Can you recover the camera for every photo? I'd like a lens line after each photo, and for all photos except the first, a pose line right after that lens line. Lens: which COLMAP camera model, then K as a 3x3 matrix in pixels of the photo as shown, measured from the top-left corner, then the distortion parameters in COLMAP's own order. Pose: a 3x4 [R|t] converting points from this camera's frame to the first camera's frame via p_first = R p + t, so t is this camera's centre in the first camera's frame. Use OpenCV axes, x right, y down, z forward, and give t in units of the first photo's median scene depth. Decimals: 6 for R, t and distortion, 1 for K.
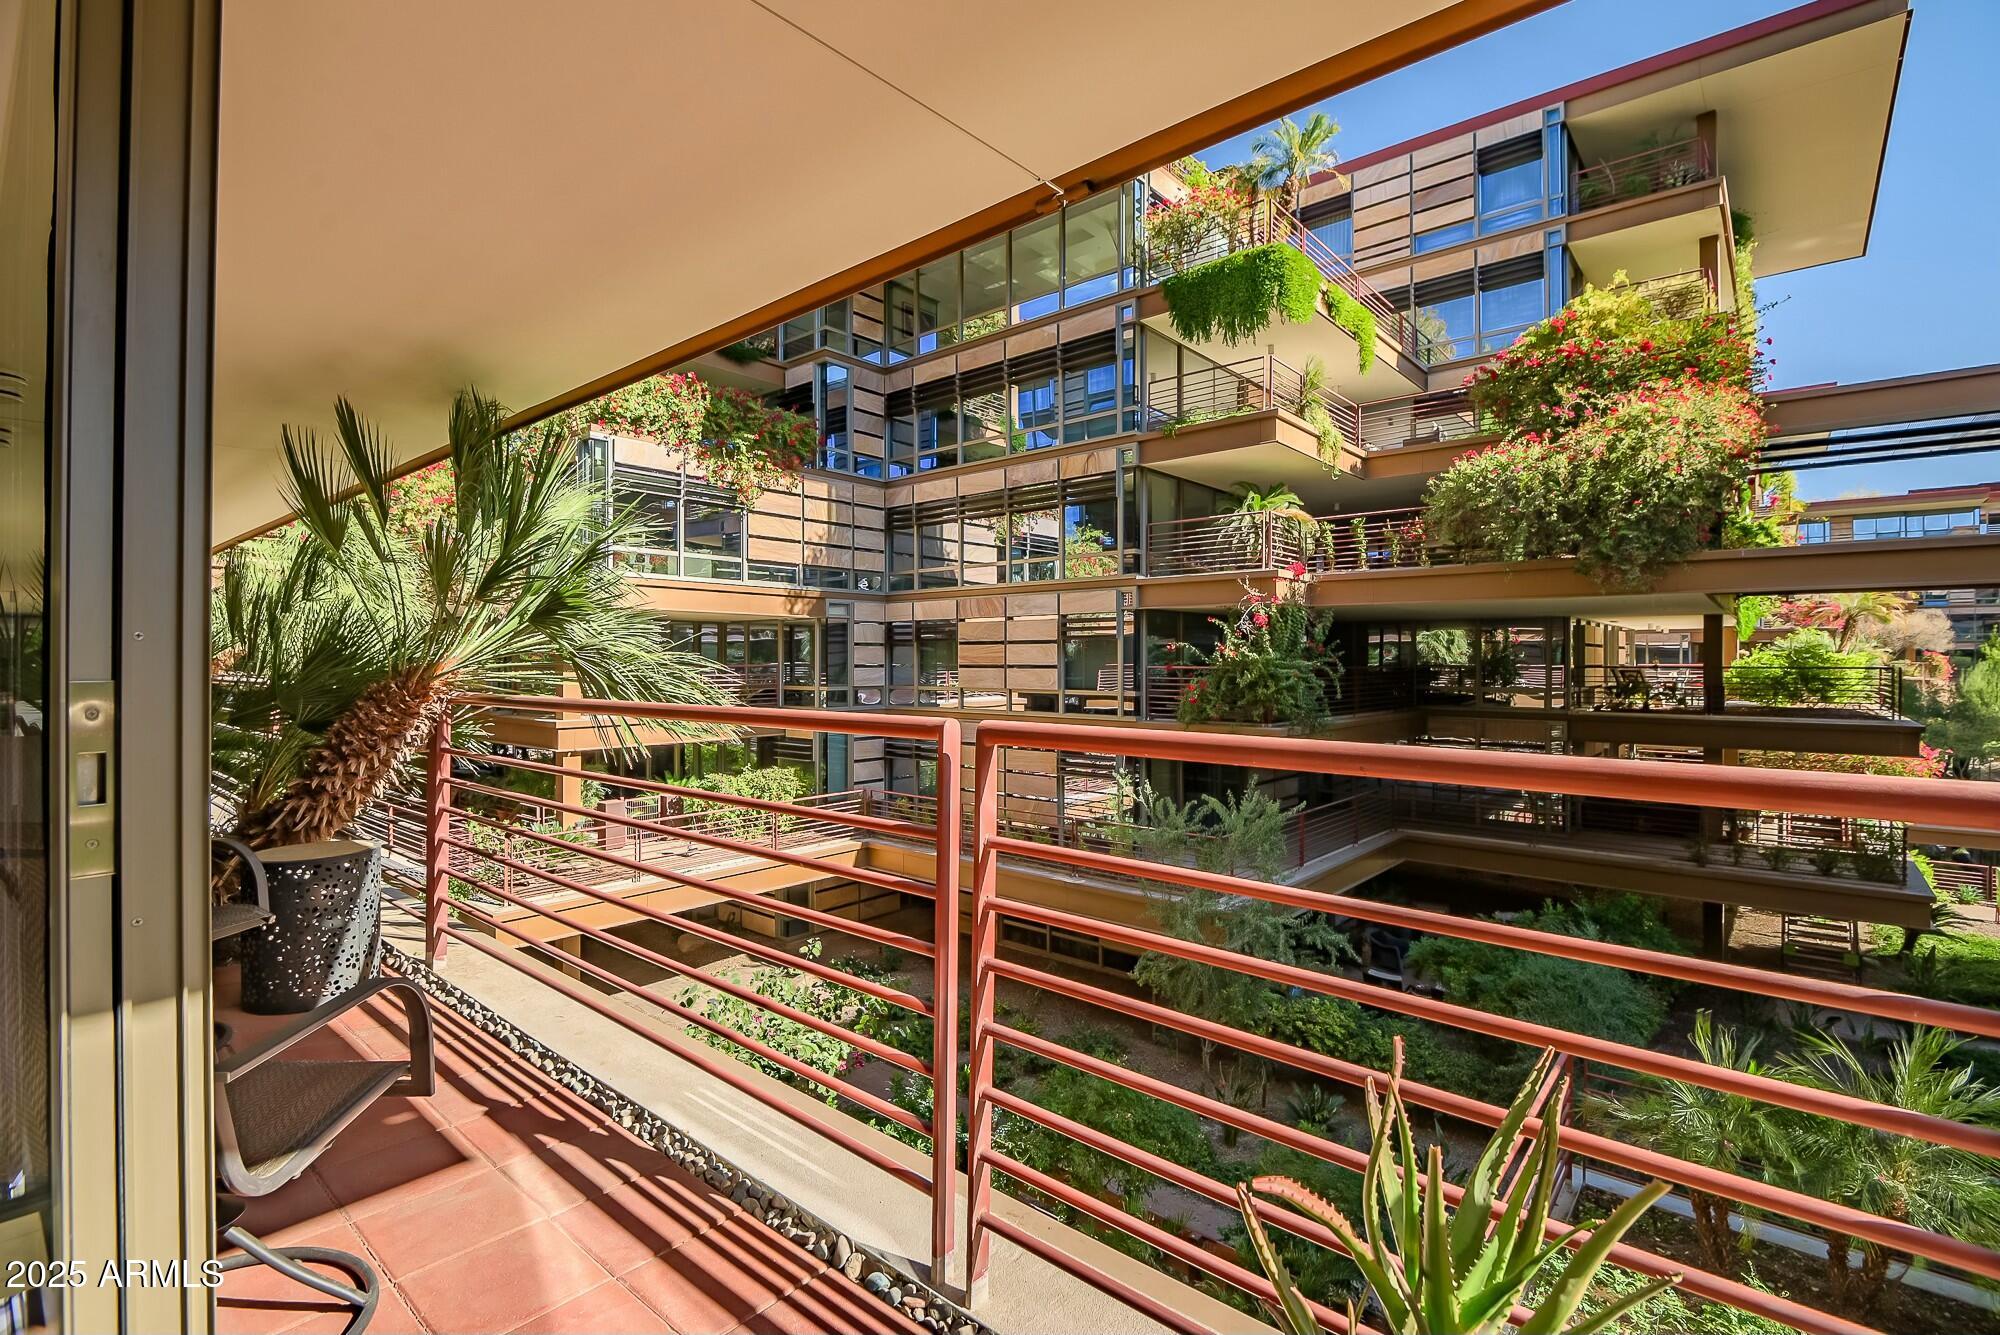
lens RADIAL K [[903.8, 0, 994.0], [0, 903.8, 656.1], [0, 0, 1]] dist [0.001752, -0.016221]
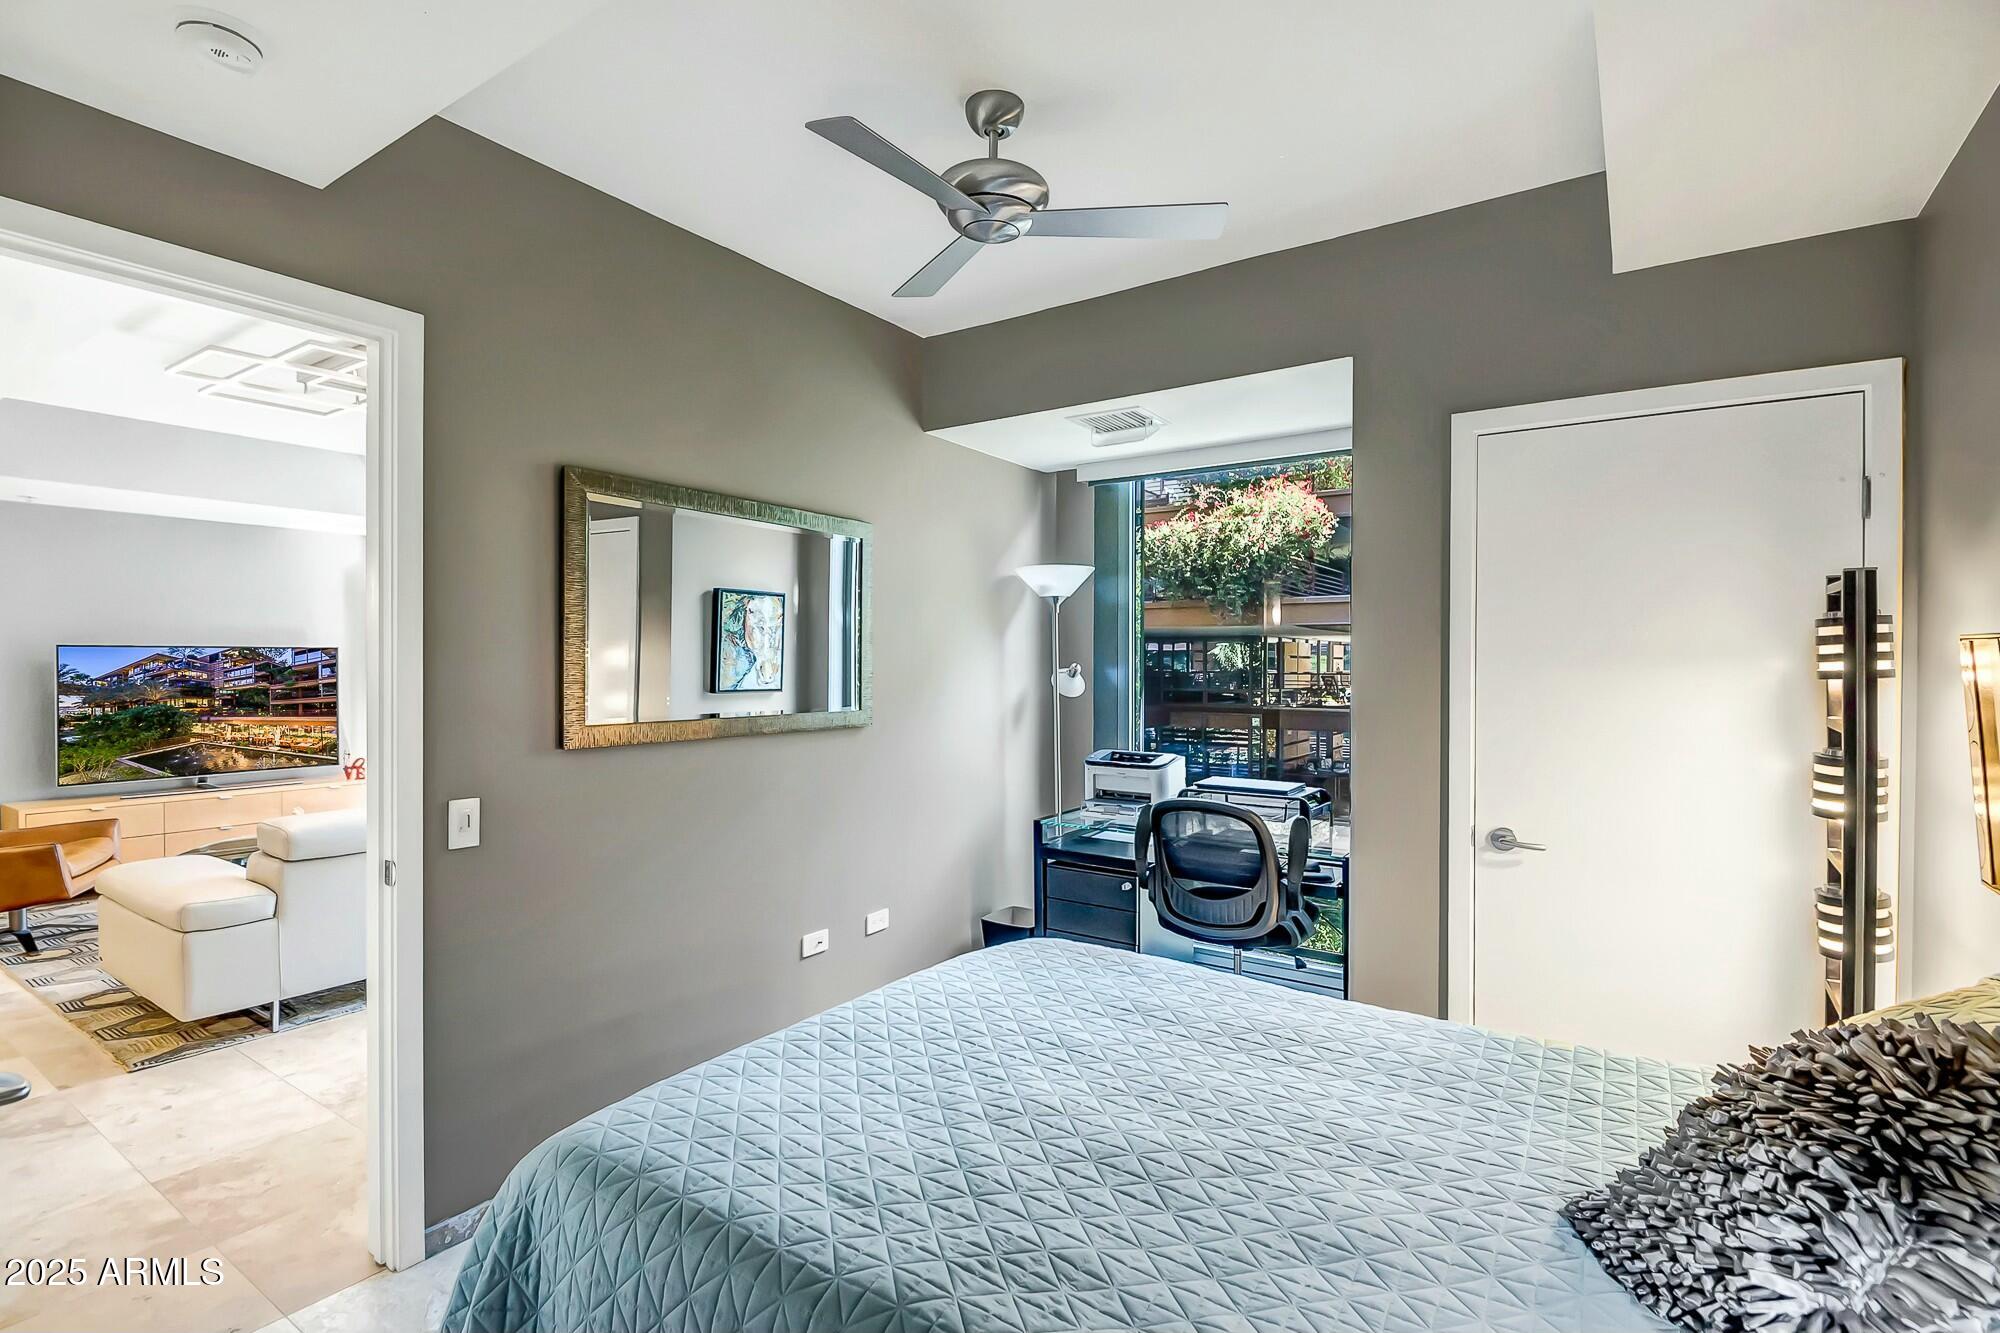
lens RADIAL K [[944.0, 0, 1004.1], [0, 944.0, 661.9], [0, 0, 1]] dist [-0.001321, -0.010808]
pose [[0.991086, 0.002793, 0.133197, 0.080325], [-0.003045, 0.999994, 0.001689, -0.007604], [-0.133192, -0.002079, 0.991088, -0.384233]]
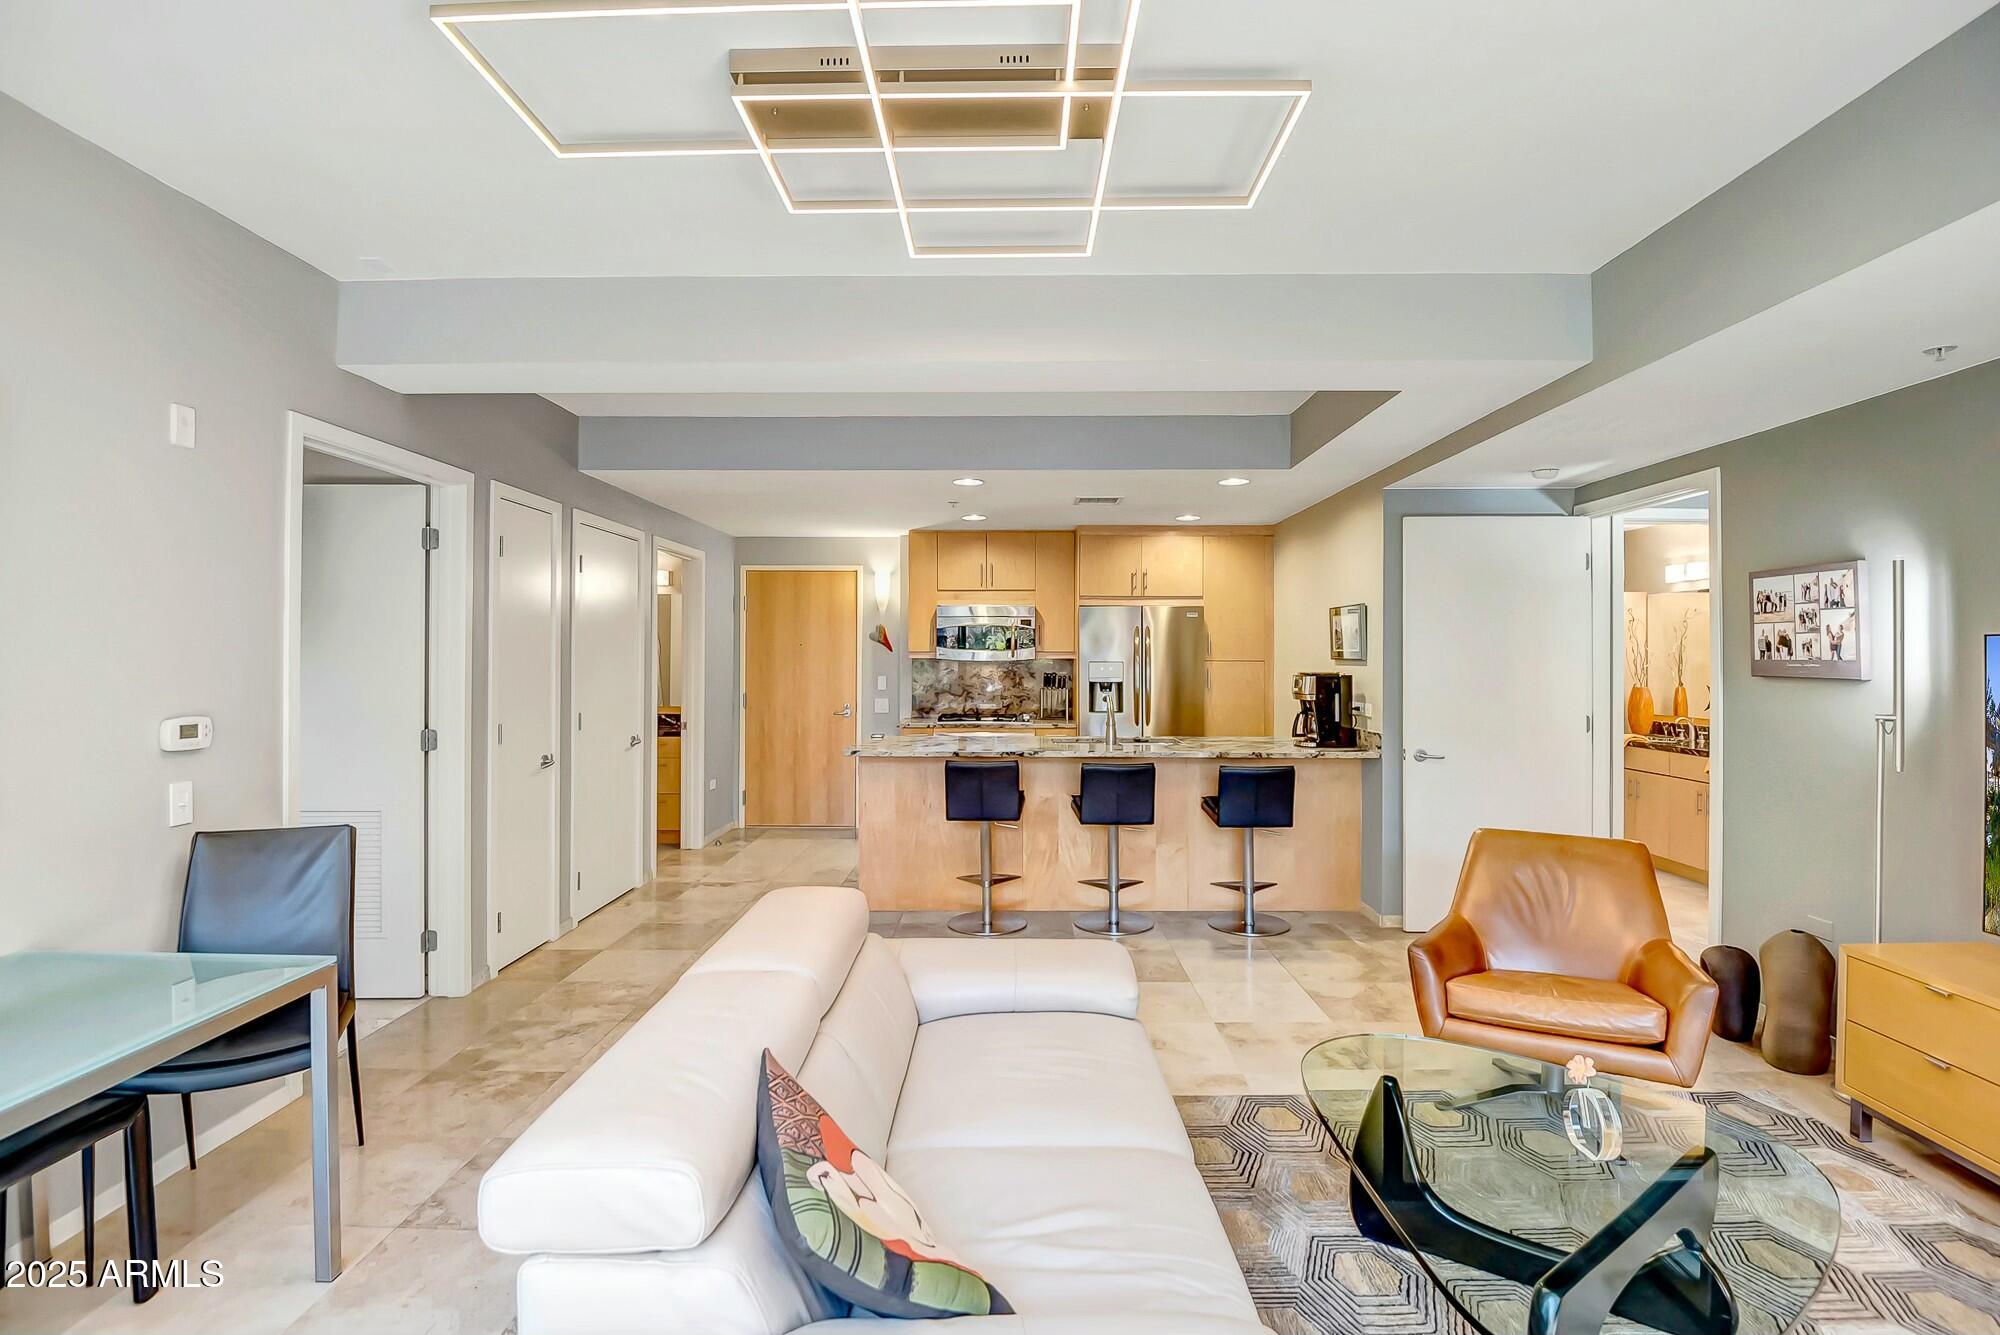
lens RADIAL K [[957.8, 0, 996.0], [0, 957.8, 654.4], [0, 0, 1]] dist [0.000206, -0.015727]
pose [[-0.762699, -0.005334, -0.646732, 0.029460], [-0.002038, 0.999981, -0.005844, -0.007443], [0.646750, -0.003139, -0.762695, -0.045785]]
